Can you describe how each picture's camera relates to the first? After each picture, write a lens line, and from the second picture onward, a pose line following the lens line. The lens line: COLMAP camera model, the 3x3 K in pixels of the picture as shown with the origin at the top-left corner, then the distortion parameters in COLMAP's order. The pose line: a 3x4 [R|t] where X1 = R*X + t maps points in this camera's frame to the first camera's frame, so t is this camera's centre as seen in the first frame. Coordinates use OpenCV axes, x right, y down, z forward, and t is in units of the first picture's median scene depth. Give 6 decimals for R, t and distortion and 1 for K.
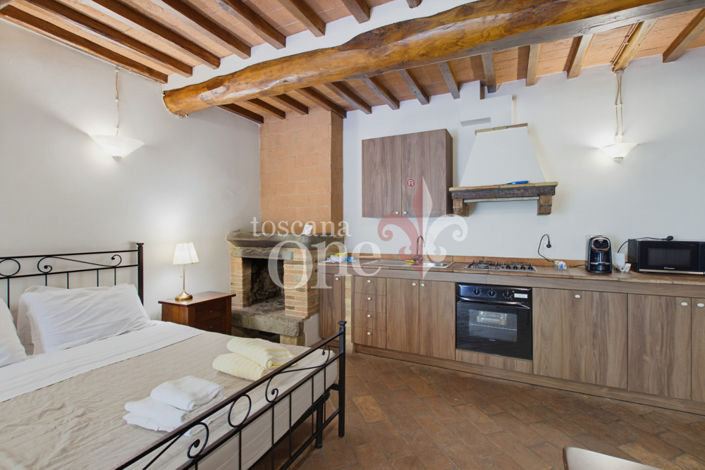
lens RADIAL K [[325.8, 0, 349.6], [0, 325.8, 232.5], [0, 0, 1]] dist [-0.001263, 0.000869]
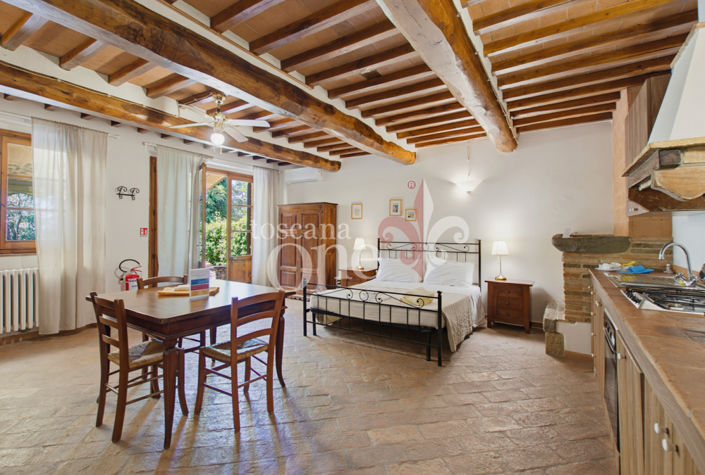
lens RADIAL K [[325.8, 0, 355.0], [0, 325.8, 231.2], [0, 0, 1]] dist [-0.001263, 0.000869]
pose [[-0.090946, 0.000721, -0.995856, 1.818761], [-0.012847, 0.999916, 0.001897, -0.011985], [0.995773, 0.012966, -0.090929, 0.857886]]
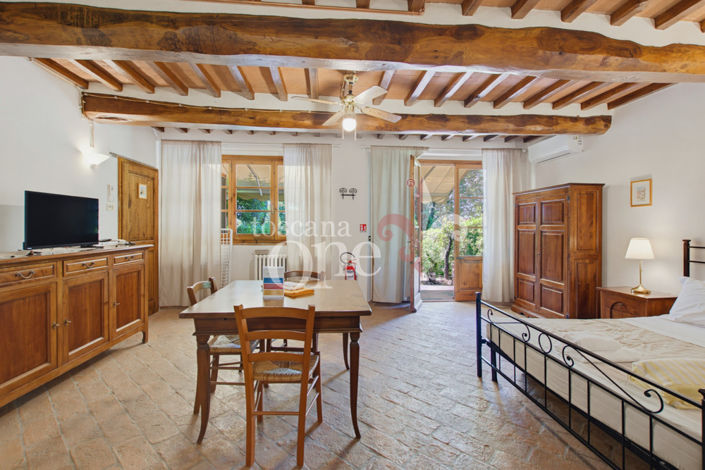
lens RADIAL K [[325.8, 0, 352.9], [0, 325.8, 229.4], [0, 0, 1]] dist [-0.001263, 0.000869]
pose [[-0.847849, 0.003654, -0.530225, 0.927268], [-0.005817, 0.999852, 0.016192, -0.012541], [0.530206, 0.016813, -0.847702, 1.334148]]
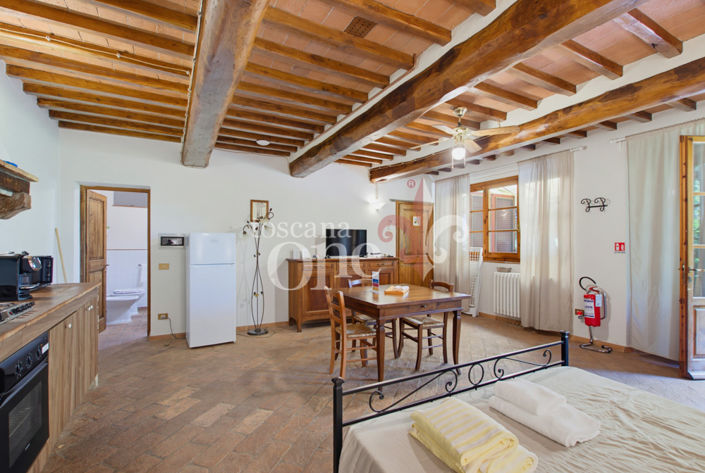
lens RADIAL K [[325.8, 0, 343.7], [0, 325.8, 247.3], [0, 0, 1]] dist [-0.001263, 0.000869]
pose [[-0.817787, -0.006416, 0.575485, -0.474259], [0.001777, 0.999905, 0.013672, -0.013489], [-0.575518, 0.012203, -0.817698, 1.799198]]
